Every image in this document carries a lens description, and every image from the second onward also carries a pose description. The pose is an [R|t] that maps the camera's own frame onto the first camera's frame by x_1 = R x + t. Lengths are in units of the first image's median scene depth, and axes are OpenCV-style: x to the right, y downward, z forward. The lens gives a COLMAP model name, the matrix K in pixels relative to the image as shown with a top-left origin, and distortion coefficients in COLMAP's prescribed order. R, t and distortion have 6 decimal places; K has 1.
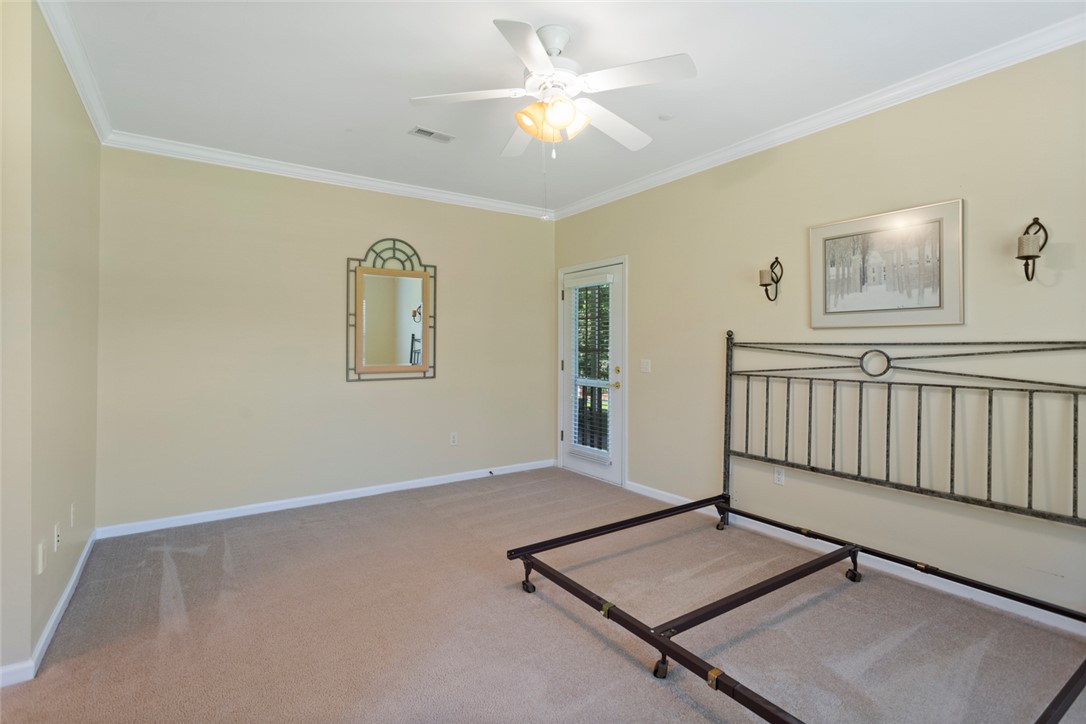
lens RADIAL K [[520.0, 0, 545.1], [0, 520.0, 355.9], [0, 0, 1]] dist [0.000582, 0.000004]
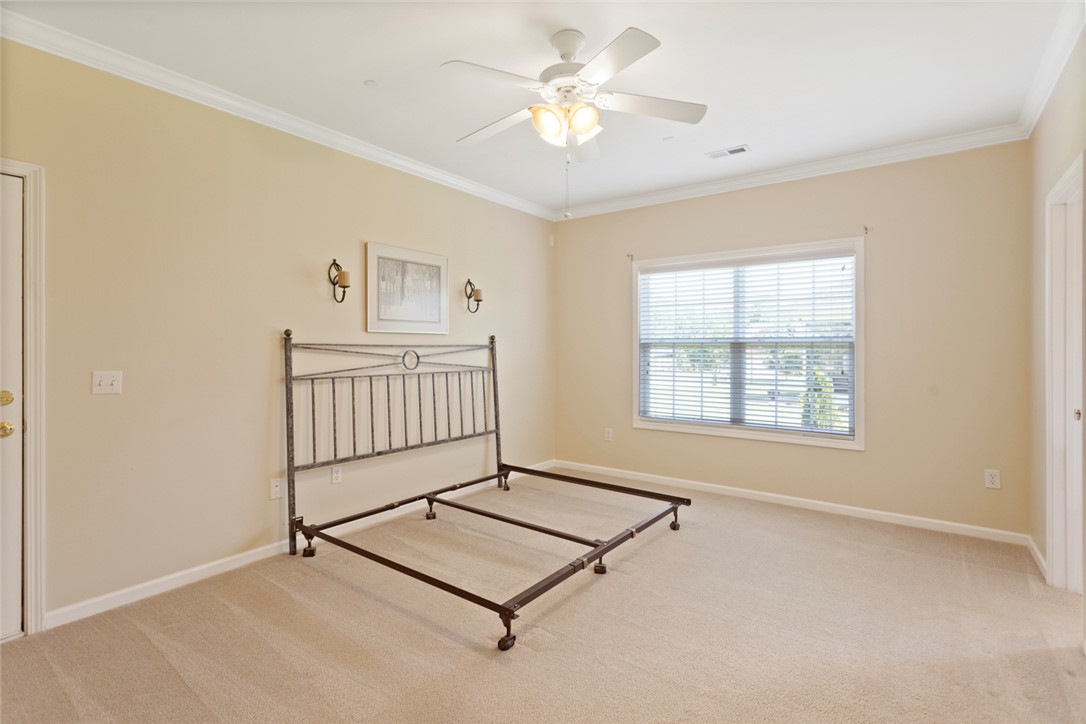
lens RADIAL K [[520.0, 0, 545.1], [0, 520.0, 355.9], [0, 0, 1]] dist [0.000582, 0.000004]
pose [[-0.325856, -0.015988, 0.945284, -0.682037], [0.016860, 0.999600, 0.022718, -0.019415], [-0.945269, 0.023340, -0.325456, 0.999940]]
